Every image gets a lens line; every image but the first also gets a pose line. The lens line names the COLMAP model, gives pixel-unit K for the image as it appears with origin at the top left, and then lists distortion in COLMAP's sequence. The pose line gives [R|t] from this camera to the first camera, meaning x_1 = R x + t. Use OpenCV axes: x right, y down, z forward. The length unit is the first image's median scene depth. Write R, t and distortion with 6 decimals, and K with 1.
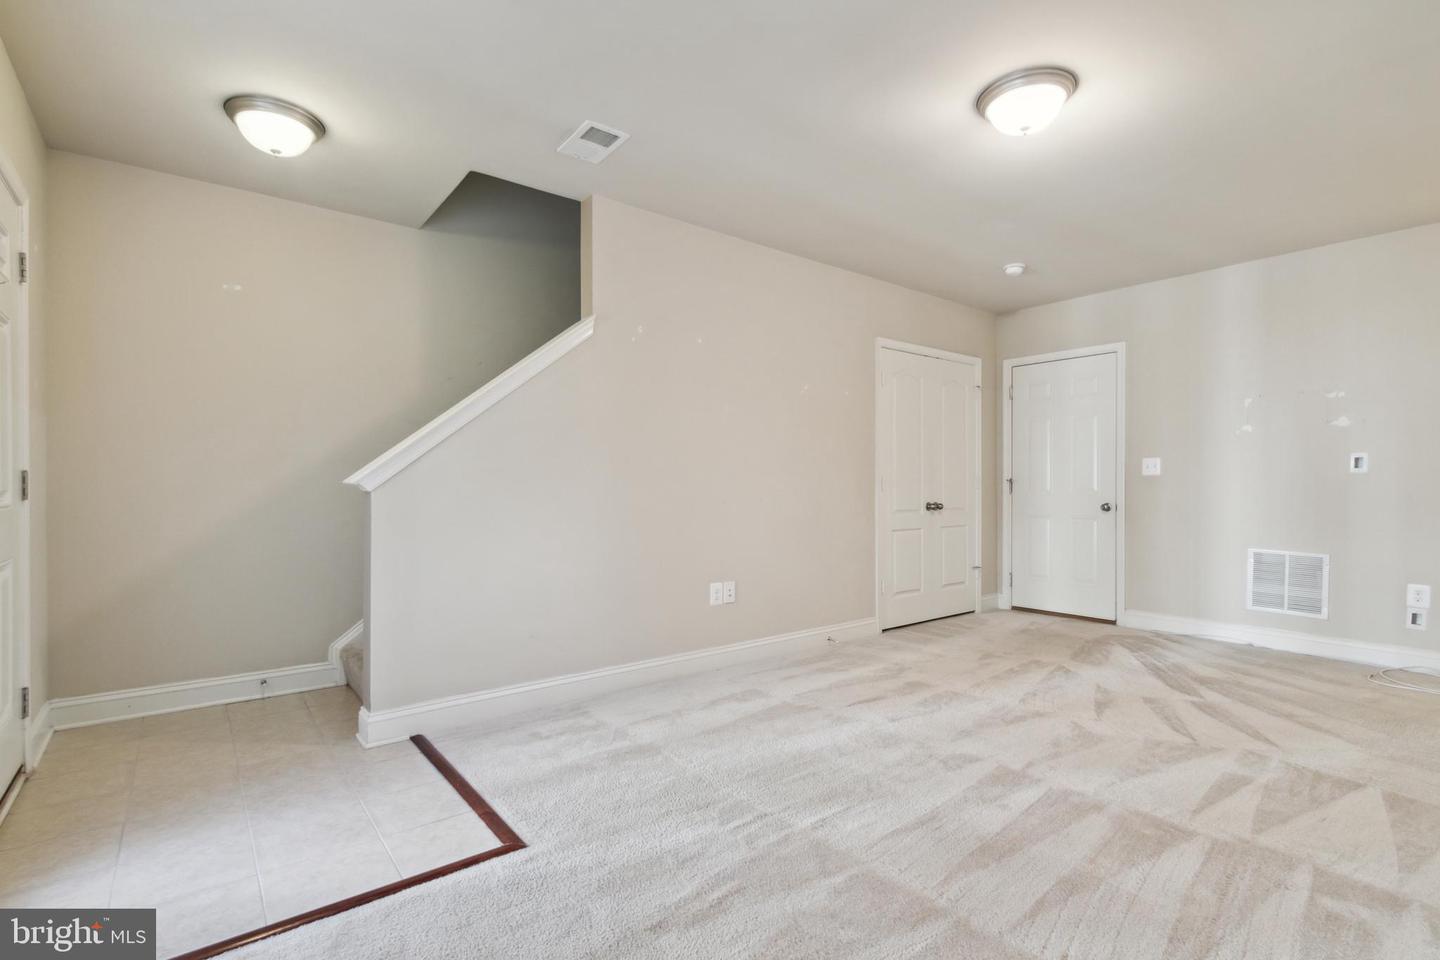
lens RADIAL K [[678.8, 0, 718.2], [0, 678.8, 495.7], [0, 0, 1]] dist [0.003376, -0.000002]
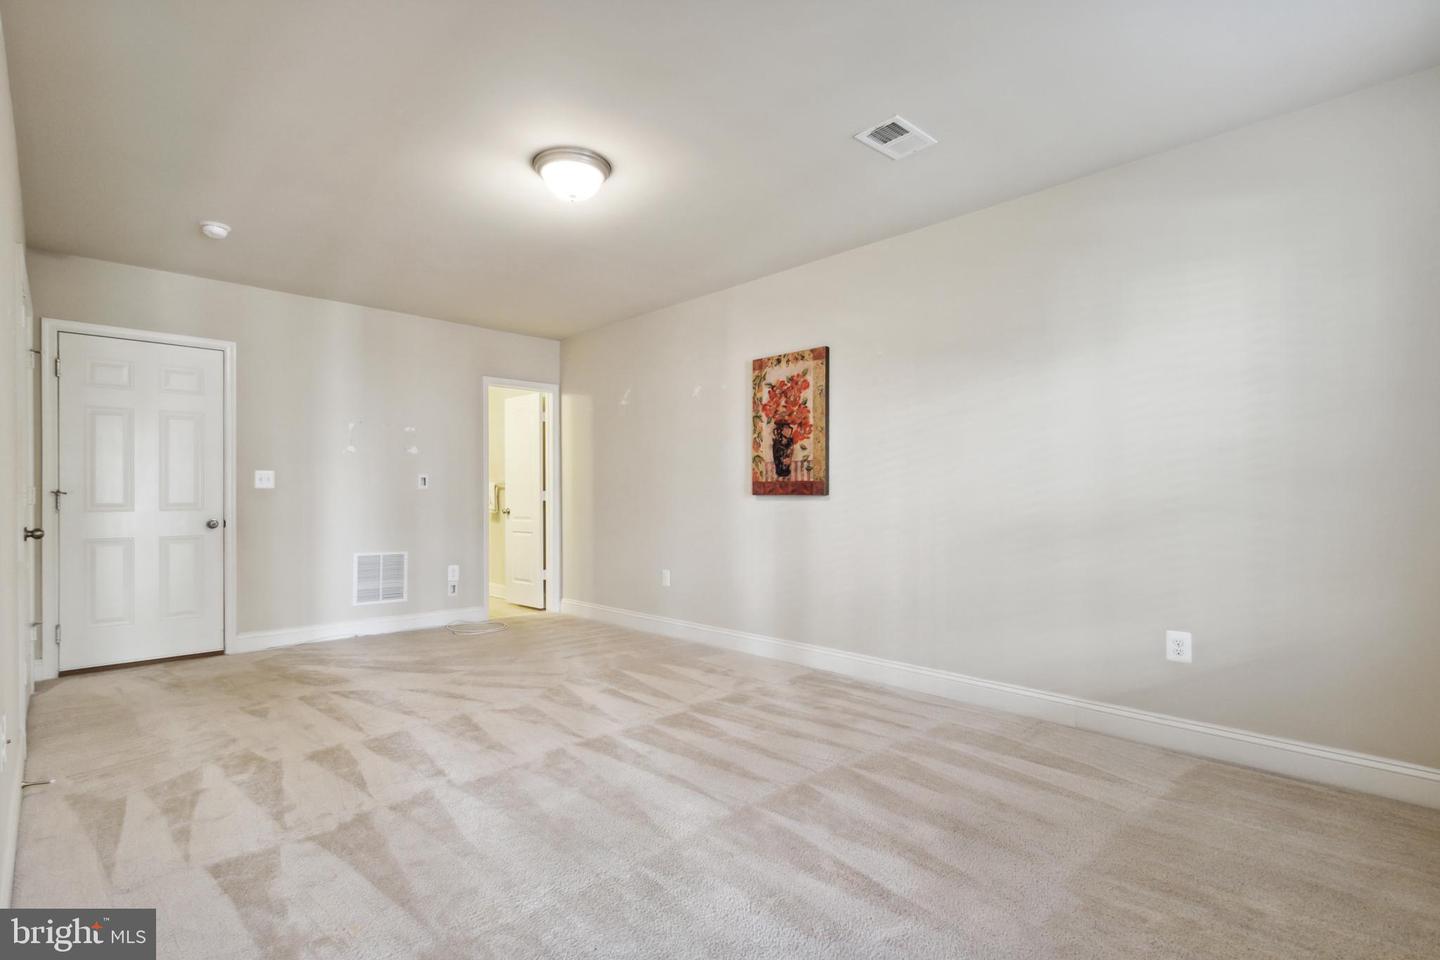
lens RADIAL K [[678.8, 0, 718.2], [0, 678.8, 495.7], [0, 0, 1]] dist [0.003376, -0.000002]
pose [[-0.103928, 0.001833, 0.994583, -0.455433], [0.017849, 0.999841, 0.000022, -0.009284], [-0.994425, 0.017754, -0.103944, 0.535239]]
